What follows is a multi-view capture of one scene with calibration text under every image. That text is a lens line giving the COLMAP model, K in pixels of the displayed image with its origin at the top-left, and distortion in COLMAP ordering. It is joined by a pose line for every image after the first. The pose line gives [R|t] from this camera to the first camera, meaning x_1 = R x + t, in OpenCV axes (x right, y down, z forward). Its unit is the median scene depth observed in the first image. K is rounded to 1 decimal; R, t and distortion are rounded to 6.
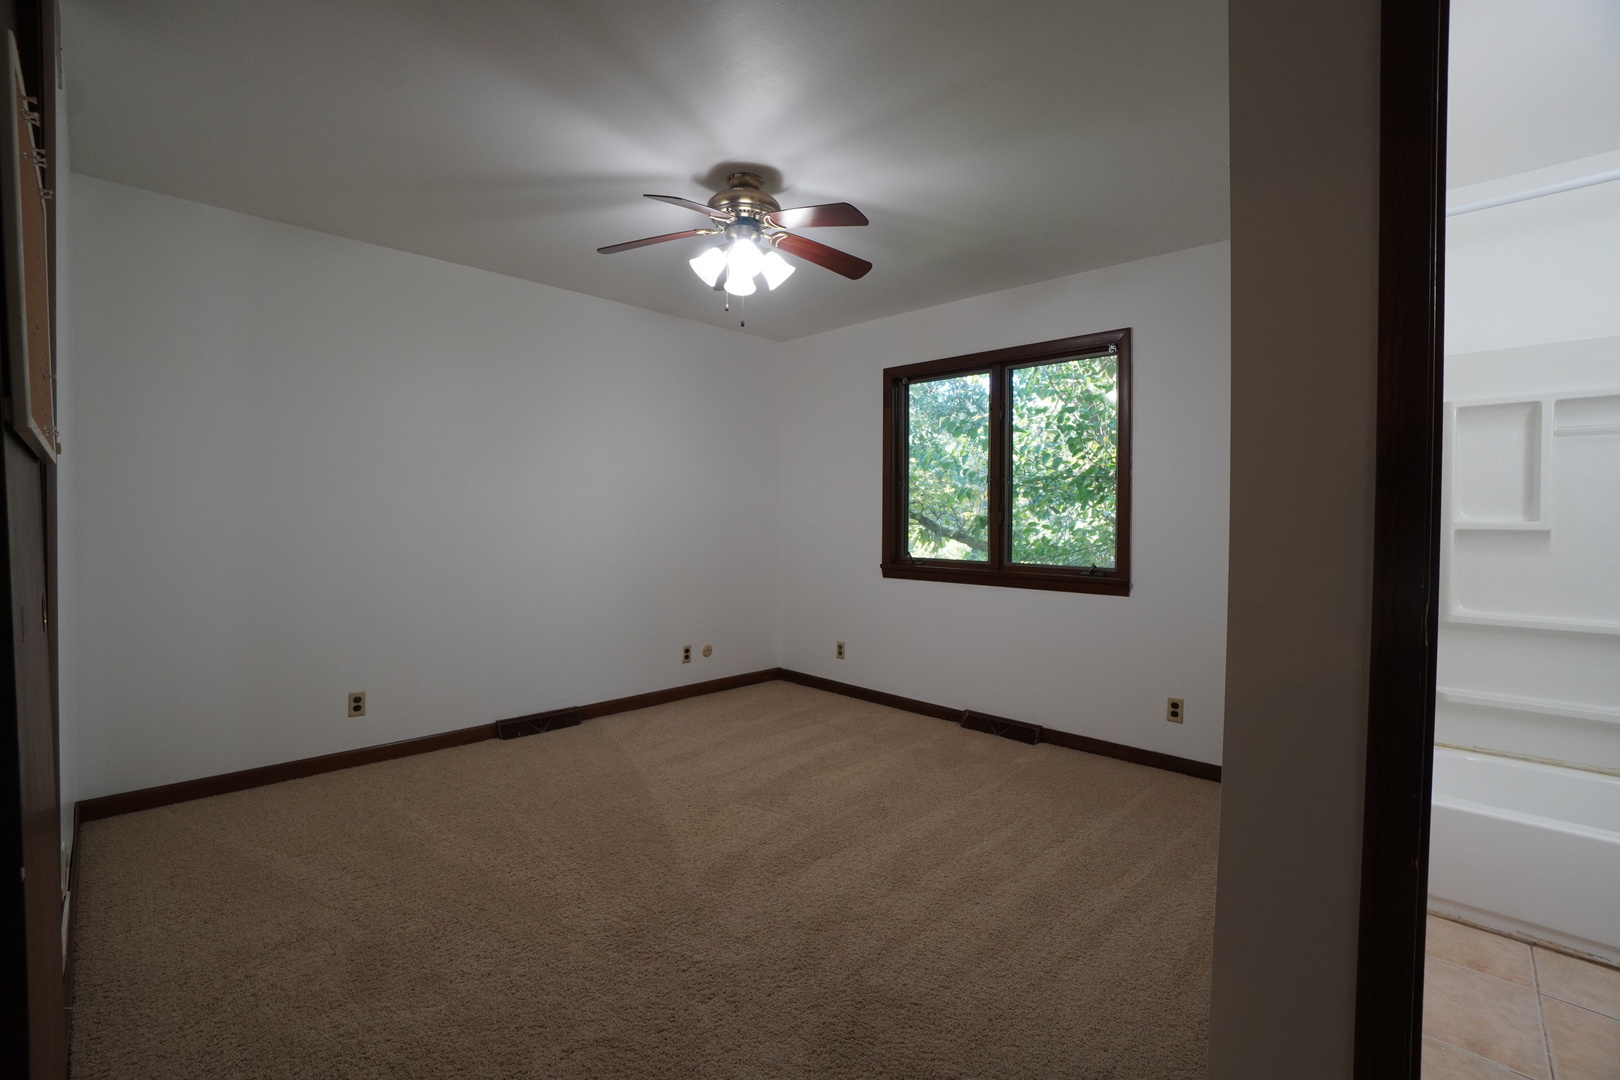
lens RADIAL K [[719.1, 0, 801.5], [0, 719.1, 536.5], [0, 0, 1]] dist [-0.056327, 0.021132]
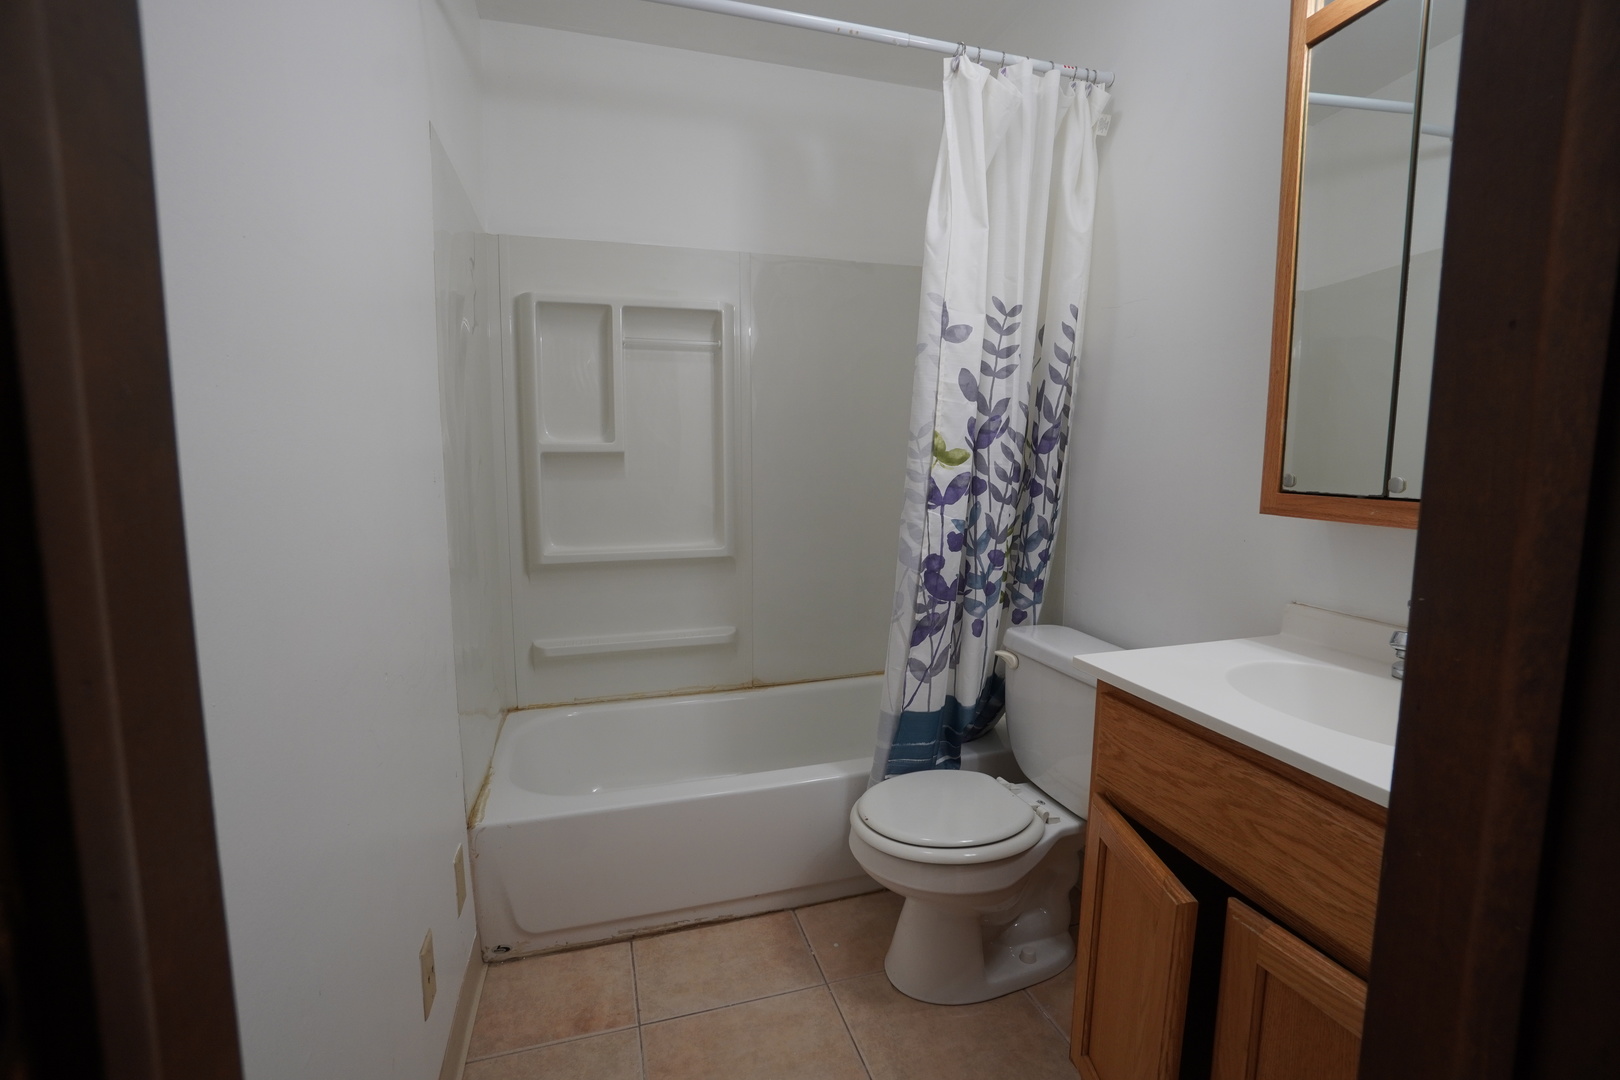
lens RADIAL K [[719.1, 0, 808.9], [0, 719.1, 539.6], [0, 0, 1]] dist [-0.056327, 0.021132]
pose [[0.478888, -0.105560, 0.871507, 0.372068], [0.014664, 0.993568, 0.112286, 0.002514], [-0.877754, -0.040993, 0.477355, 0.338606]]
